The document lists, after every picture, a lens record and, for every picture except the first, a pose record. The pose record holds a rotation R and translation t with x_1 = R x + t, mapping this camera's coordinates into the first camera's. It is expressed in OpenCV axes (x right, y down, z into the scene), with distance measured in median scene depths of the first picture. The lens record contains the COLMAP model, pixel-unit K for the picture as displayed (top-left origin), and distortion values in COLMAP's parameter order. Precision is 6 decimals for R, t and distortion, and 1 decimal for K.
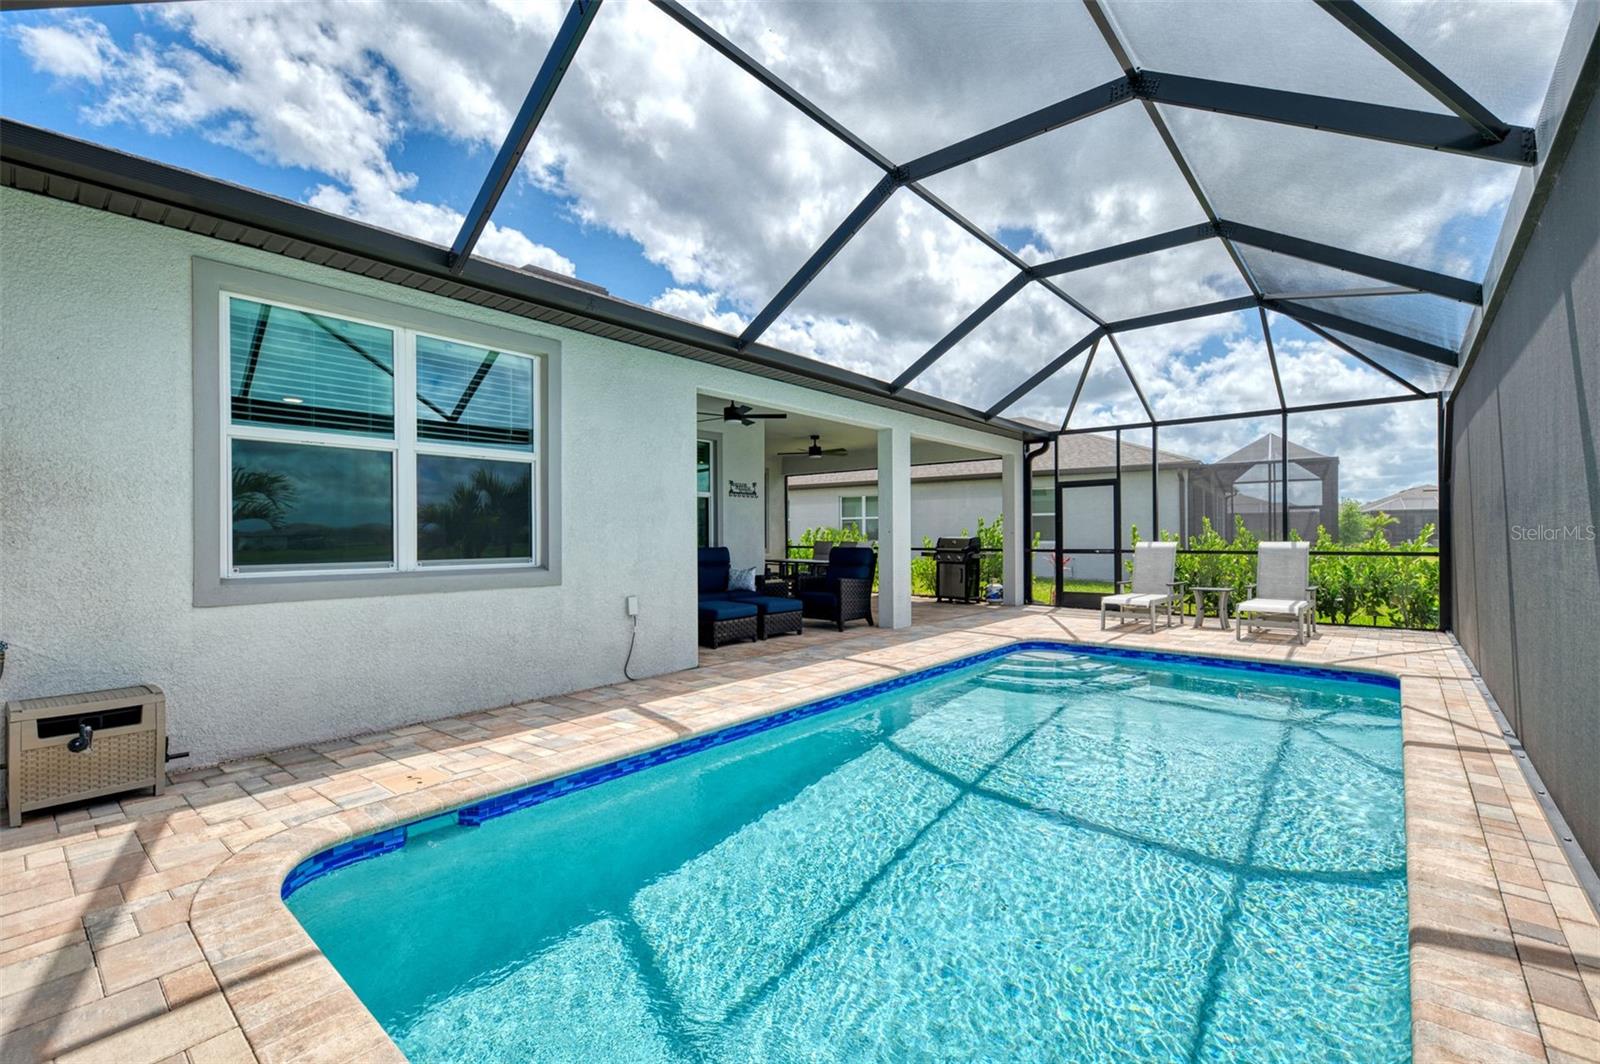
lens RADIAL K [[683.5, 0, 801.6], [0, 683.5, 539.8], [0, 0, 1]] dist [-0.000712, -0.008846]
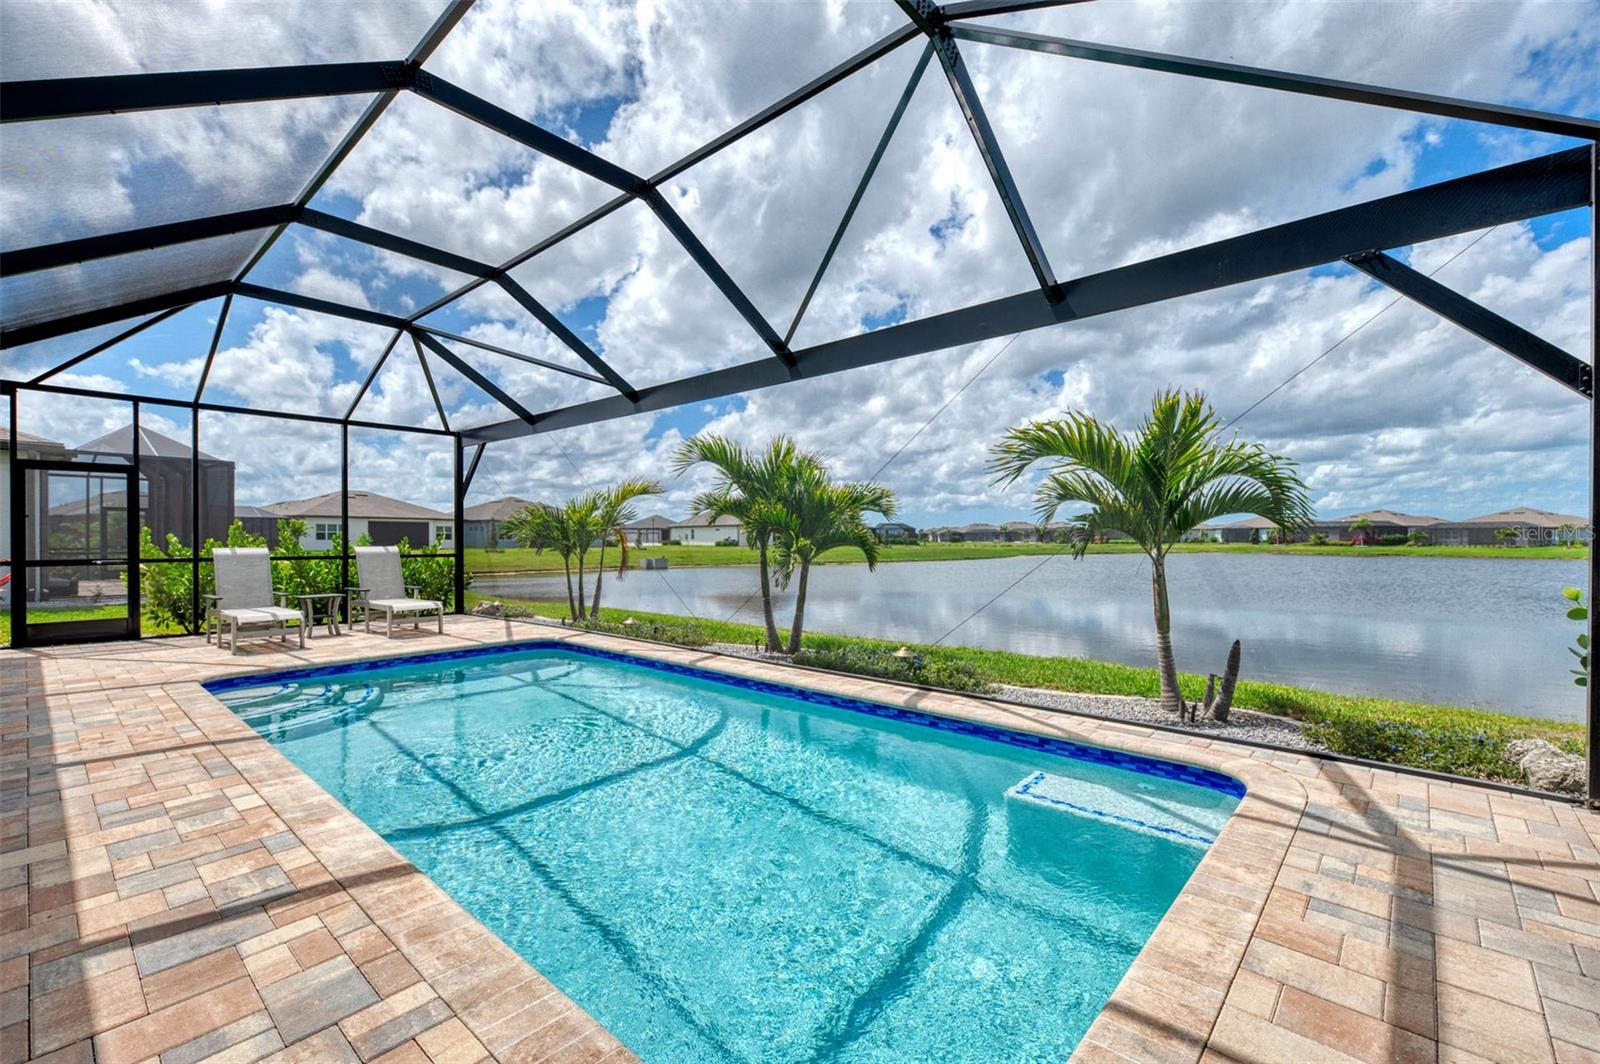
lens RADIAL K [[683.5, 0, 801.6], [0, 683.5, 539.8], [0, 0, 1]] dist [-0.000712, -0.008846]
pose [[0.018549, 0.002515, 0.999825, -0.704732], [0.006473, 0.999976, -0.002636, -0.001563], [-0.999807, 0.006520, 0.018532, 0.603003]]
